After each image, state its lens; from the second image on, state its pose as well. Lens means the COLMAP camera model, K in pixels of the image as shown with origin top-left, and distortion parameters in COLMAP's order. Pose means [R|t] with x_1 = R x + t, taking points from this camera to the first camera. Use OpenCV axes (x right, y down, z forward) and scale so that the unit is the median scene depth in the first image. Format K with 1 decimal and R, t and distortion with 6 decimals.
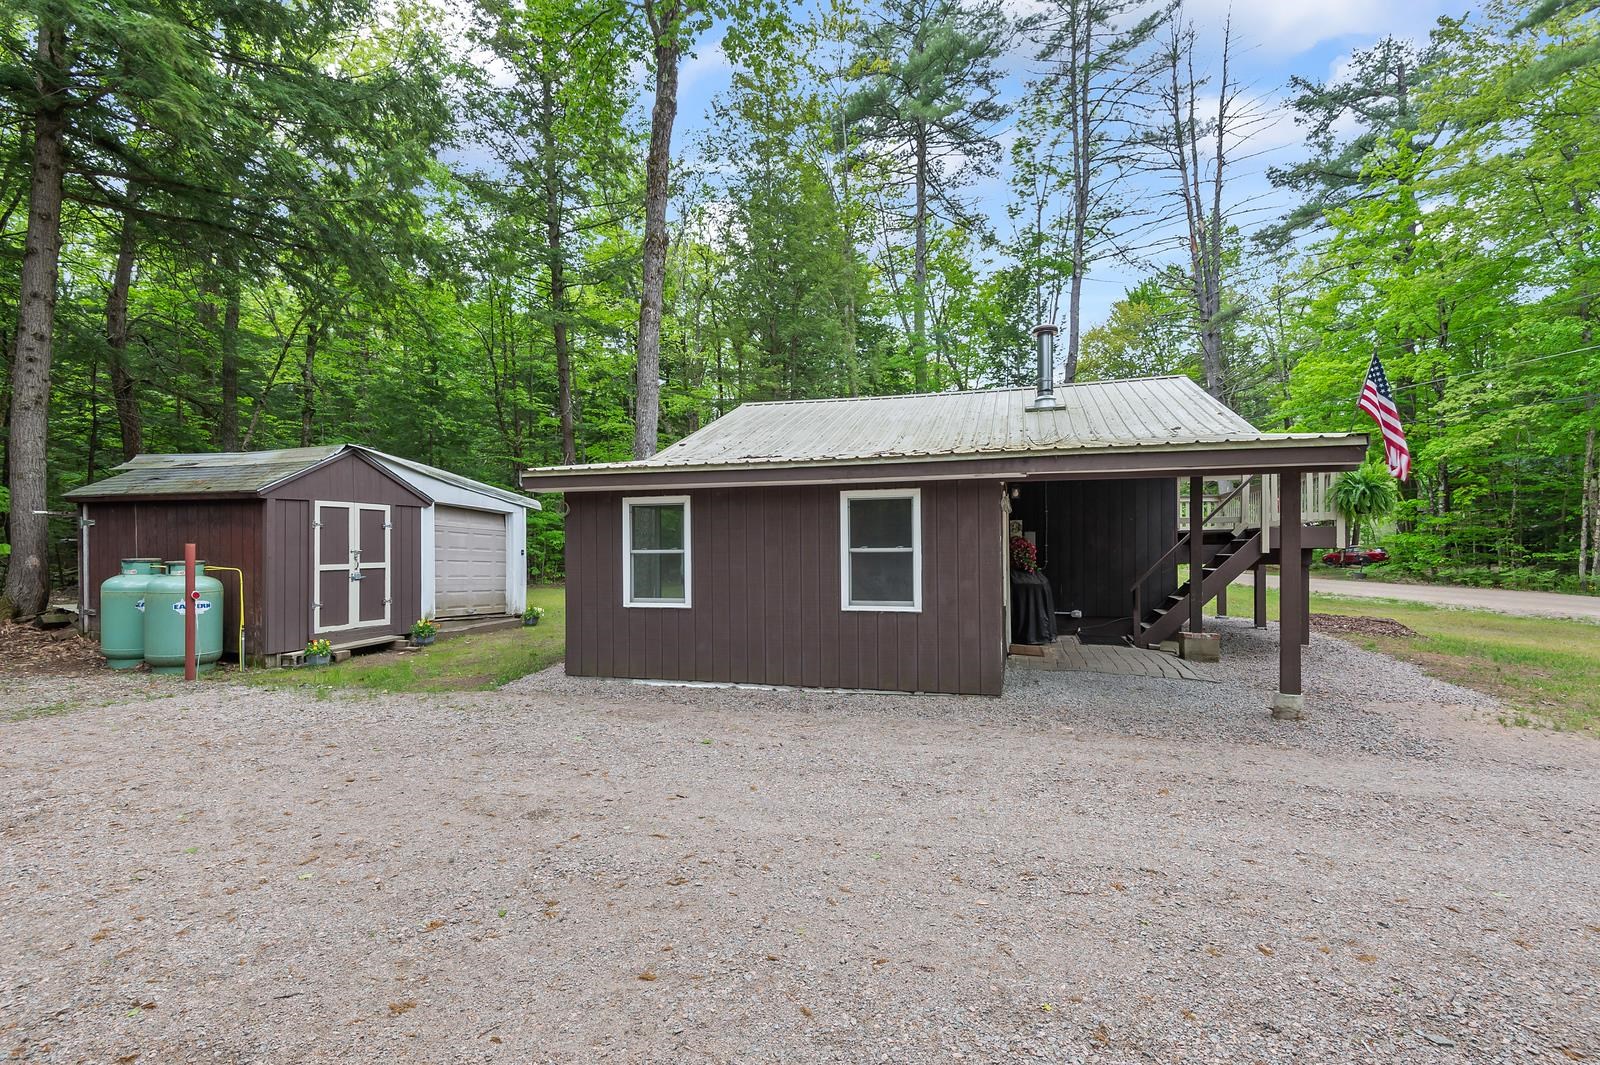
lens RADIAL K [[729.3, 0, 795.1], [0, 729.3, 566.3], [0, 0, 1]] dist [0.011299, -0.012364]
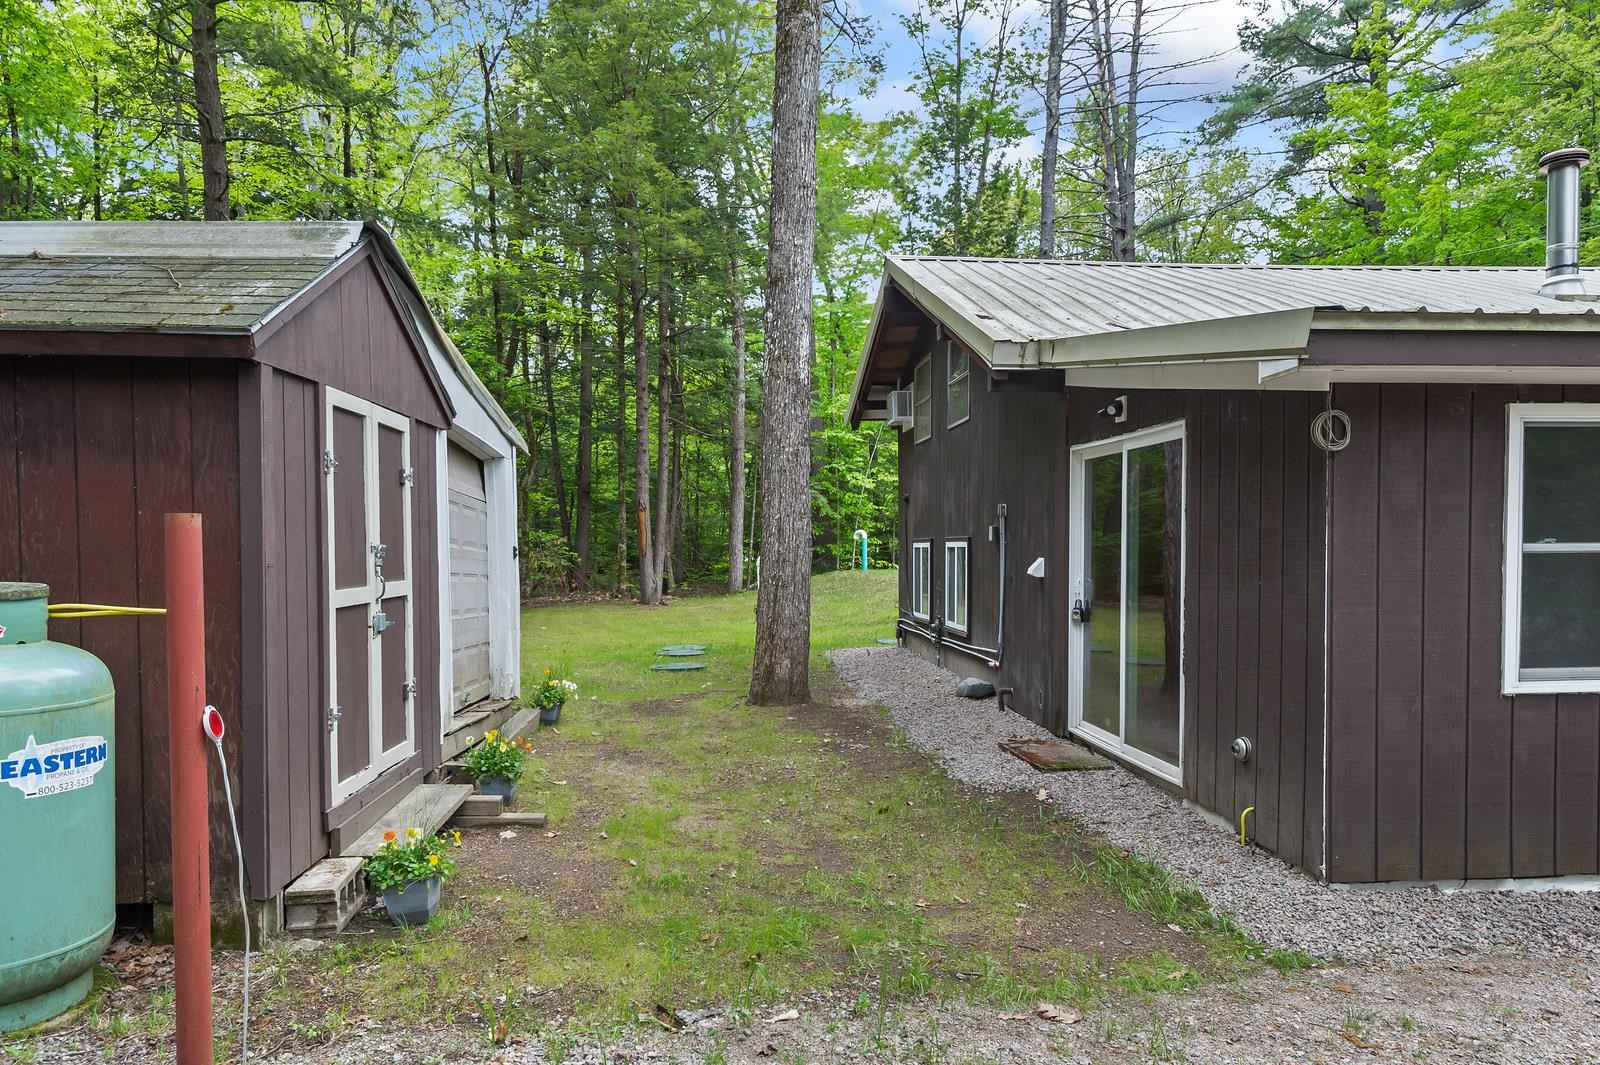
lens RADIAL K [[1109.1, 0, 800.2], [0, 1109.1, 577.9], [0, 0, 1]] dist [0.001195, 0.000909]
pose [[0.930258, -0.009374, 0.366788, -0.791201], [0.008018, 0.999954, 0.005218, -0.010234], [-0.366820, -0.001914, 0.930290, 0.595350]]
